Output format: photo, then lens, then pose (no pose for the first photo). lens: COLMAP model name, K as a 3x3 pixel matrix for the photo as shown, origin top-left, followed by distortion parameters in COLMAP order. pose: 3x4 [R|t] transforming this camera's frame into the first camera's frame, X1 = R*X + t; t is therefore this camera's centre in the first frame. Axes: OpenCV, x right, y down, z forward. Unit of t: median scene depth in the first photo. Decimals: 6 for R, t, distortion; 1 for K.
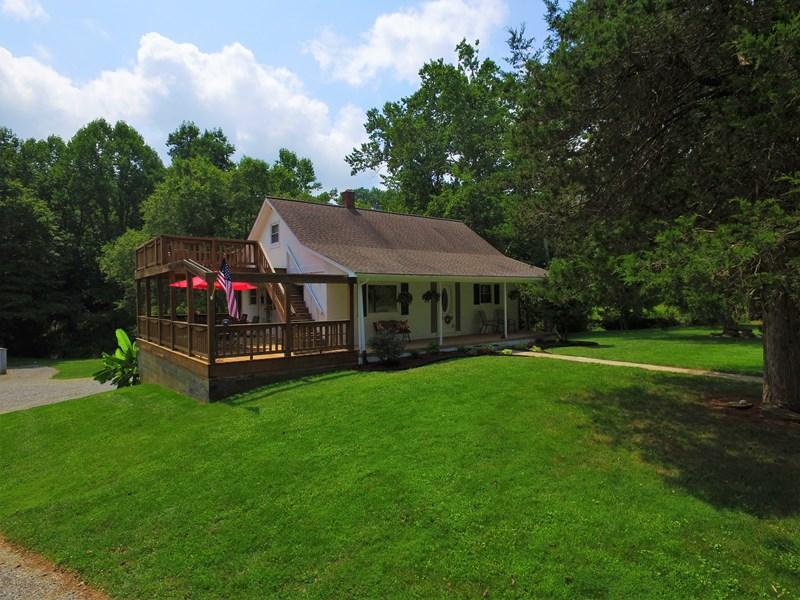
lens RADIAL K [[468.5, 0, 400.0], [0, 468.5, 300.0], [0, 0, 1]] dist [0.002051, 0.004295]
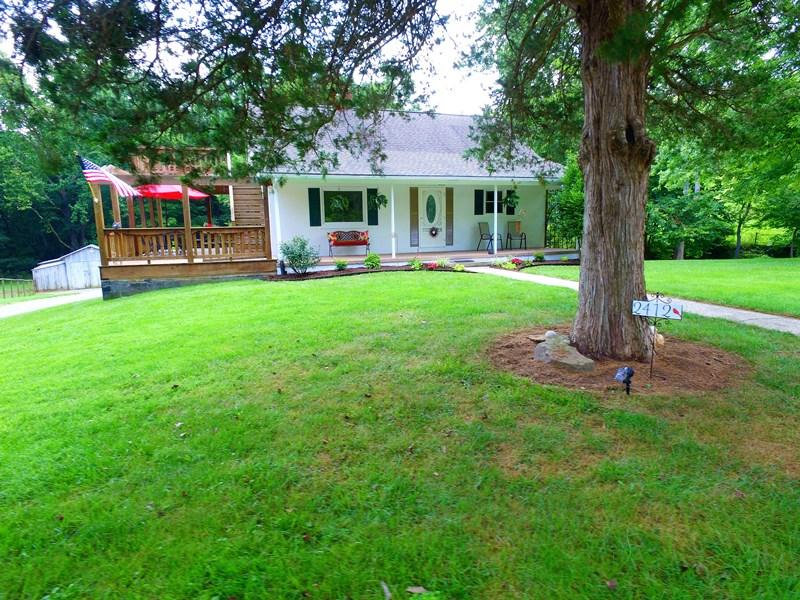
lens RADIAL K [[468.5, 0, 400.0], [0, 468.5, 300.0], [0, 0, 1]] dist [0.002051, 0.004295]
pose [[0.945125, 0.047977, -0.323168, 0.139299], [0.002379, 0.988122, 0.153654, 0.013907], [0.326702, -0.145991, 0.933784, 0.064004]]
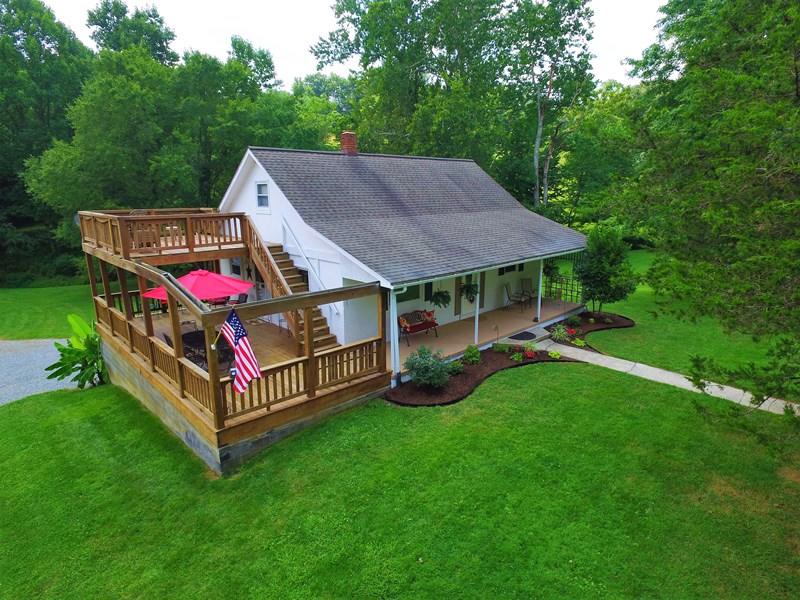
lens RADIAL K [[468.5, 0, 400.0], [0, 468.5, 300.0], [0, 0, 1]] dist [0.002051, 0.004295]
pose [[0.996122, -0.013884, 0.086879, -0.044859], [-0.005645, 0.975350, 0.220589, -0.061254], [-0.087800, -0.220224, 0.971490, 0.072414]]
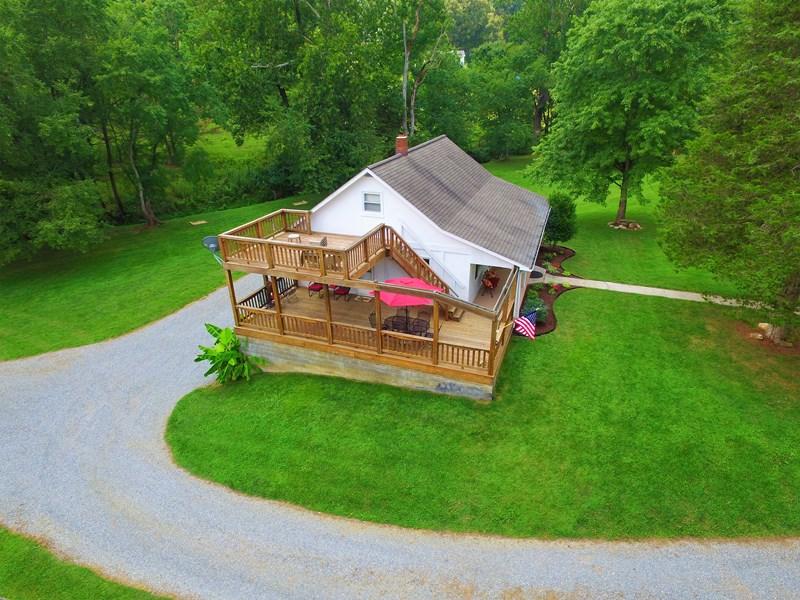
lens RADIAL K [[468.5, 0, 400.0], [0, 468.5, 300.0], [0, 0, 1]] dist [0.002051, 0.004295]
pose [[0.852578, -0.224600, 0.471875, -0.311189], [0.005447, 0.906706, 0.421728, -0.158647], [-0.522572, -0.356986, 0.774260, 0.048863]]
